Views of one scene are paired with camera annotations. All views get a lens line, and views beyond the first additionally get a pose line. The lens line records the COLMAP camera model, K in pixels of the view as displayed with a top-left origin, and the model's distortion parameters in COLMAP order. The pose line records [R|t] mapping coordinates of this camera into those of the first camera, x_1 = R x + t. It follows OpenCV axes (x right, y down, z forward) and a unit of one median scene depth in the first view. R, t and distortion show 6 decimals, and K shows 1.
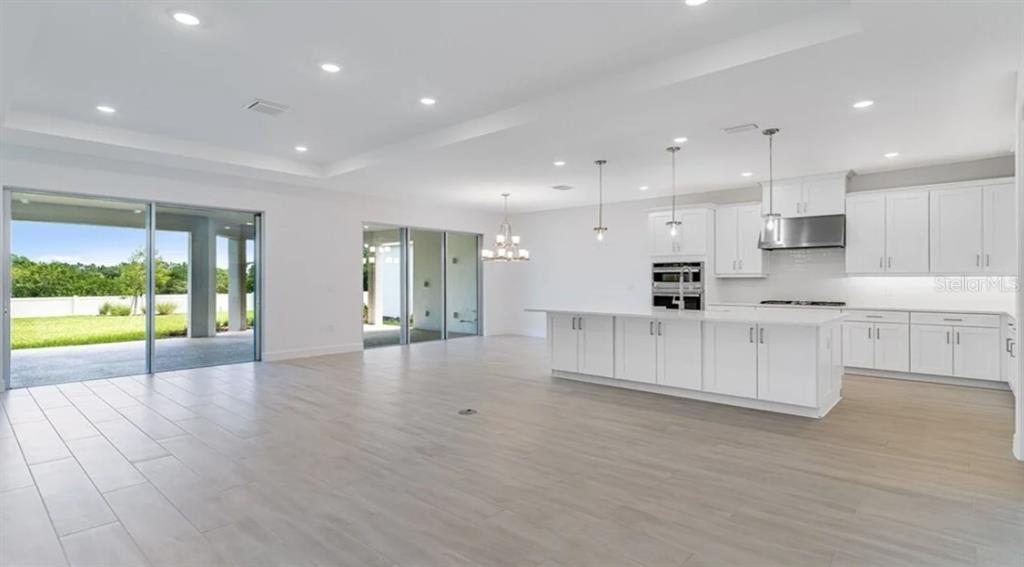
lens RADIAL K [[501.5, 0, 506.0], [0, 501.5, 276.6], [0, 0, 1]] dist [0.001112, 0.000637]
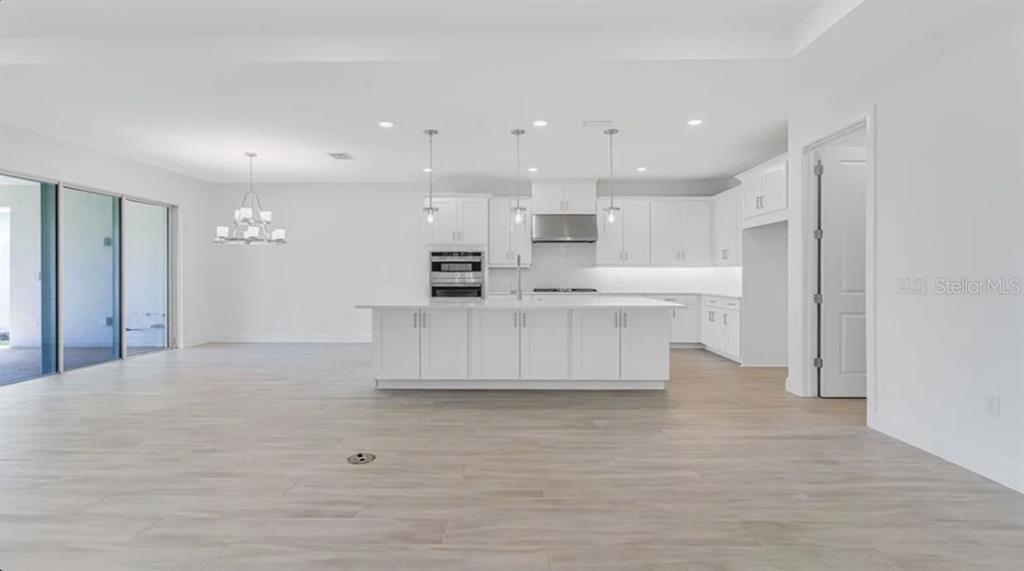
lens RADIAL K [[501.5, 0, 513.3], [0, 501.5, 272.0], [0, 0, 1]] dist [0.001112, 0.000637]
pose [[0.753445, 0.000195, 0.657510, -0.220042], [-0.005042, 0.999972, 0.005481, 0.005636], [-0.657491, -0.007445, 0.753425, 0.205653]]
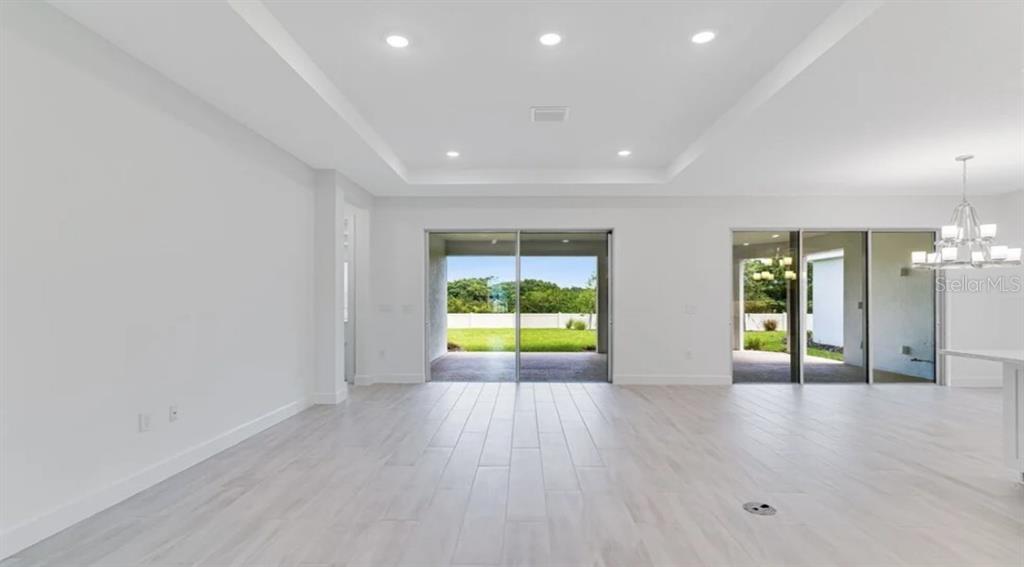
lens RADIAL K [[501.5, 0, 510.6], [0, 501.5, 299.0], [0, 0, 1]] dist [0.001112, 0.000637]
pose [[0.647070, -0.003758, -0.762421, 0.119630], [0.007117, 0.999974, 0.001111, 0.002760], [0.762397, -0.006145, 0.647080, 0.211048]]
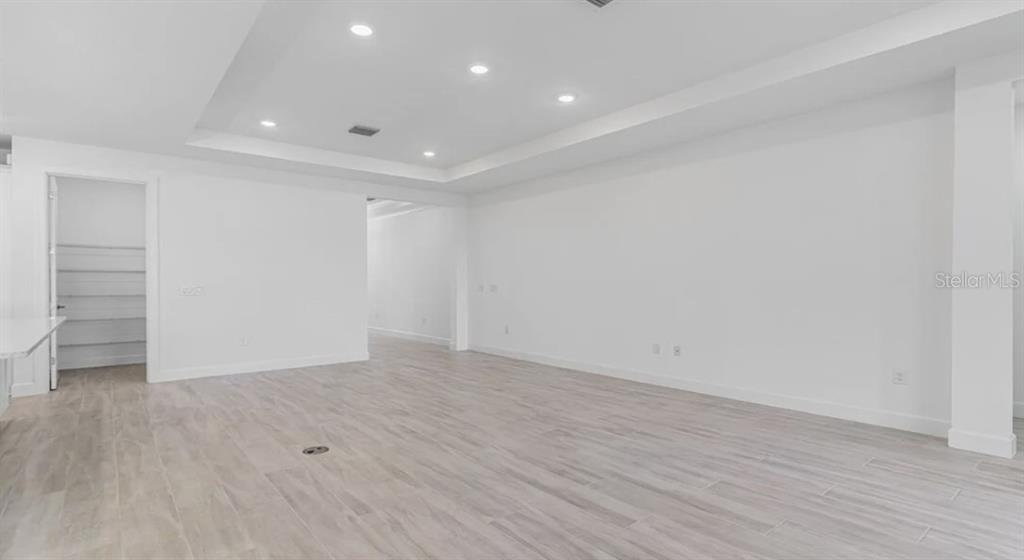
lens RADIAL K [[498.1, 0, 507.6], [0, 498.1, 282.2], [0, 0, 1]] dist [0.001676, 0.001390]
pose [[-0.986896, 0.000506, 0.161359, -0.287772], [-0.001493, 0.999924, -0.012270, 0.013664], [-0.161353, -0.012350, -0.986819, 1.007841]]
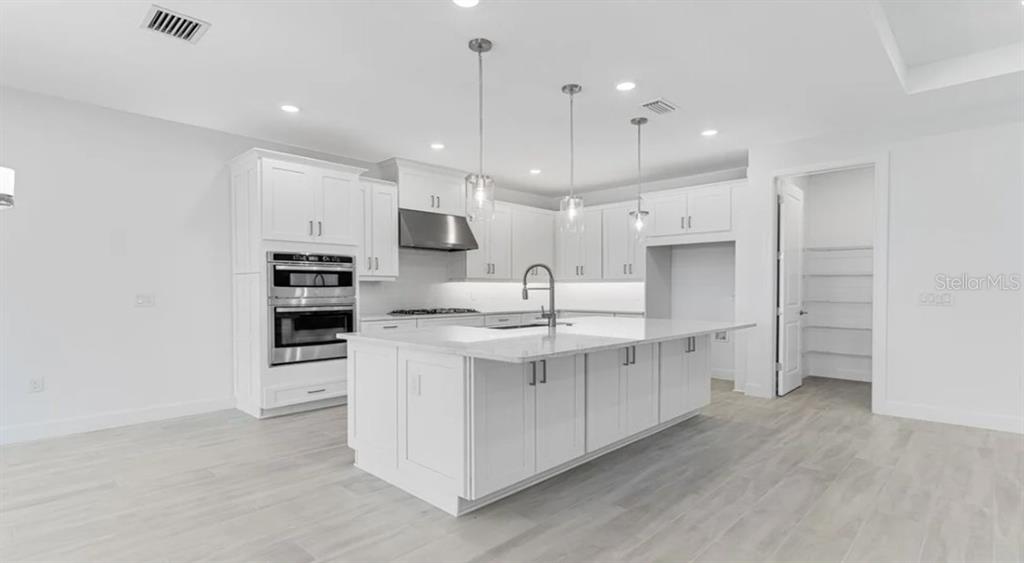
lens RADIAL K [[498.1, 0, 511.2], [0, 498.1, 299.0], [0, 0, 1]] dist [0.001676, 0.001390]
pose [[0.036751, -0.021332, 0.999097, -0.251462], [-0.009226, 0.999722, 0.021685, 0.010230], [-0.999282, -0.010015, 0.036544, 0.767929]]
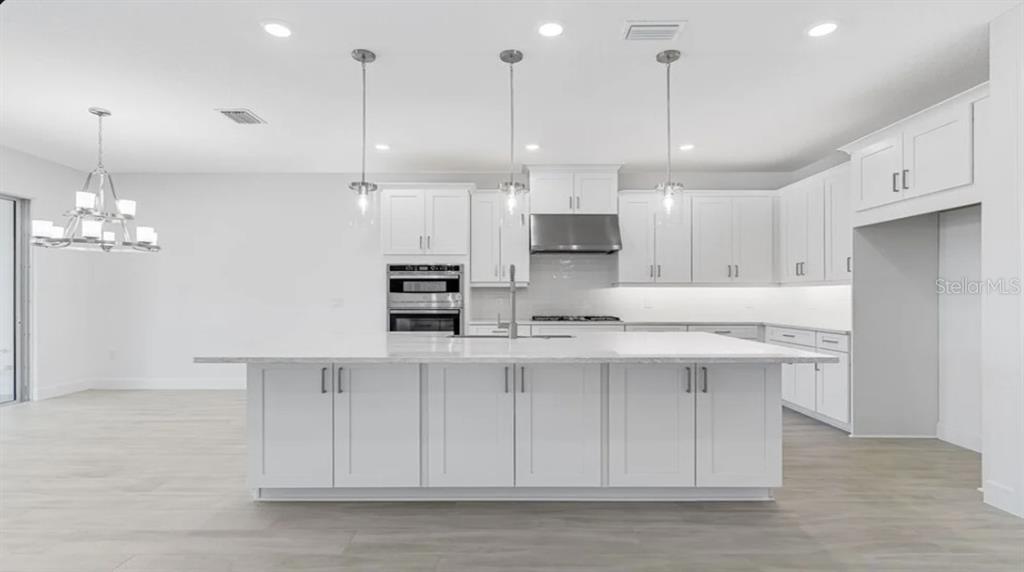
lens RADIAL K [[501.5, 0, 513.9], [0, 501.5, 294.1], [0, 0, 1]] dist [0.001112, 0.000637]
pose [[0.742348, 0.001022, 0.670014, -0.031857], [-0.006178, 0.999967, 0.005320, 0.008257], [-0.669986, -0.008088, 0.742330, 0.418423]]
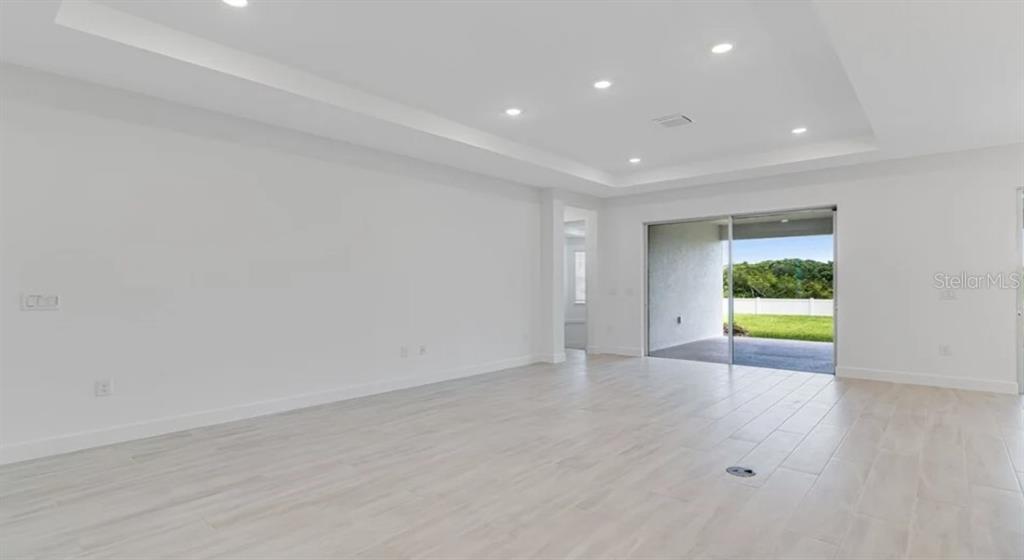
lens RADIAL K [[498.1, 0, 514.1], [0, 498.1, 289.2], [0, 0, 1]] dist [0.001676, 0.001390]
pose [[0.016849, 0.005973, -0.999840, 0.360269], [0.011708, 0.999912, 0.006171, 0.005185], [0.999790, -0.011810, 0.016777, 0.400181]]
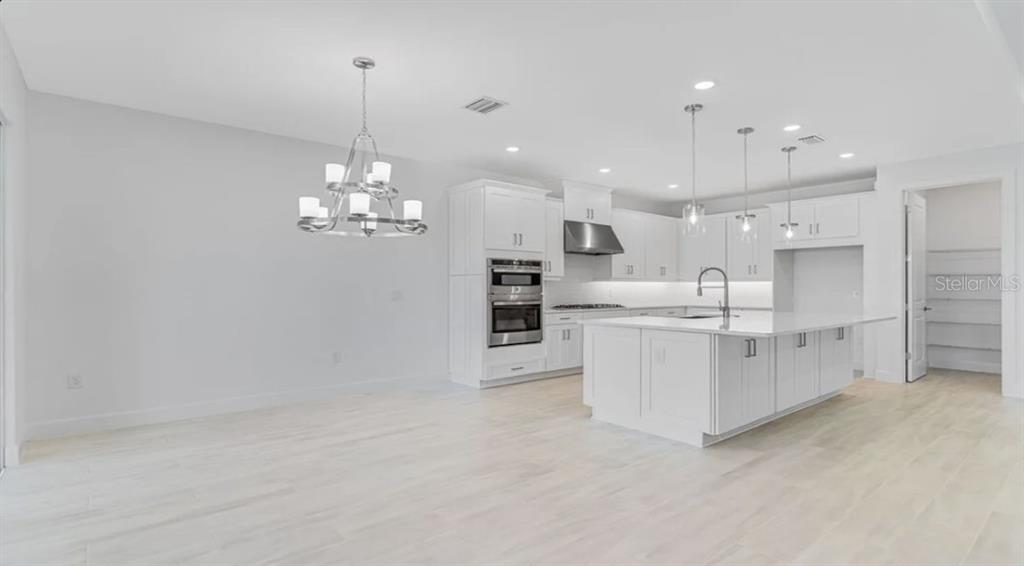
lens RADIAL K [[501.5, 0, 516.7], [0, 501.5, 286.5], [0, 0, 1]] dist [0.001112, 0.000637]
pose [[0.140864, -0.000717, 0.990029, -0.418157], [-0.010090, 0.999947, 0.002159, 0.010807], [-0.989978, -0.010294, 0.140849, 0.921808]]
